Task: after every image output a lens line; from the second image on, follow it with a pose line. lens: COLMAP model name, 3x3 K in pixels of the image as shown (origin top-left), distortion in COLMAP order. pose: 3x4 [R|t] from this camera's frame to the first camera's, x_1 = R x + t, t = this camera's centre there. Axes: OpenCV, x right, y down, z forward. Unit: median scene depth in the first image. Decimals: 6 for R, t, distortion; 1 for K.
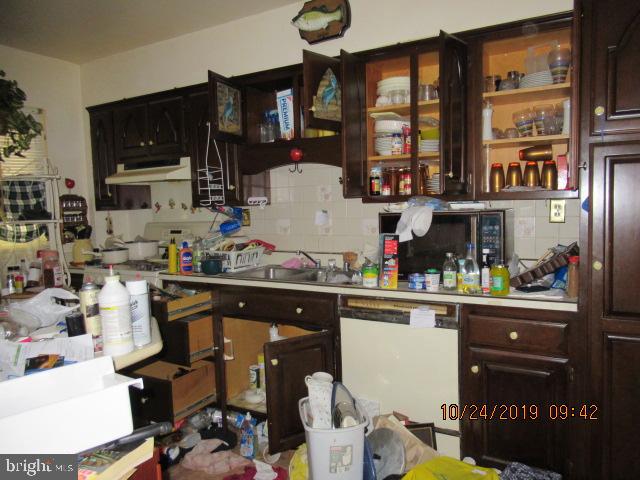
lens RADIAL K [[454.8, 0, 320.0], [0, 454.8, 240.0], [0, 0, 1]] dist [-0.035252, 0.002106]
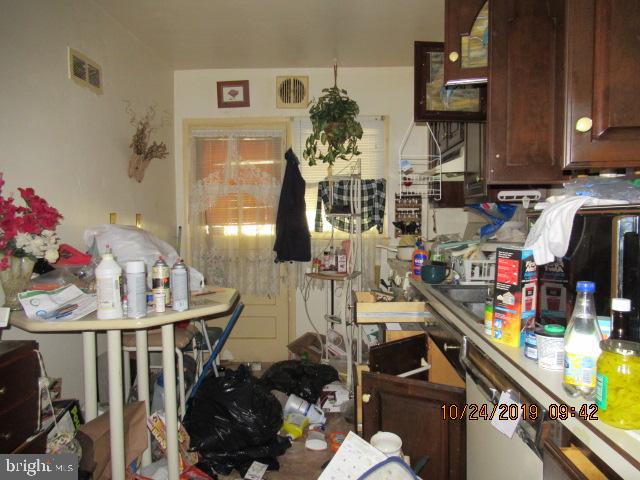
lens RADIAL K [[454.8, 0, 320.0], [0, 454.8, 240.0], [0, 0, 1]] dist [-0.035252, 0.002106]
pose [[0.499653, 0.073308, -0.863118, 0.335441], [-0.080144, 0.996051, 0.038203, -0.015963], [0.862510, 0.050086, 0.503555, 0.345344]]
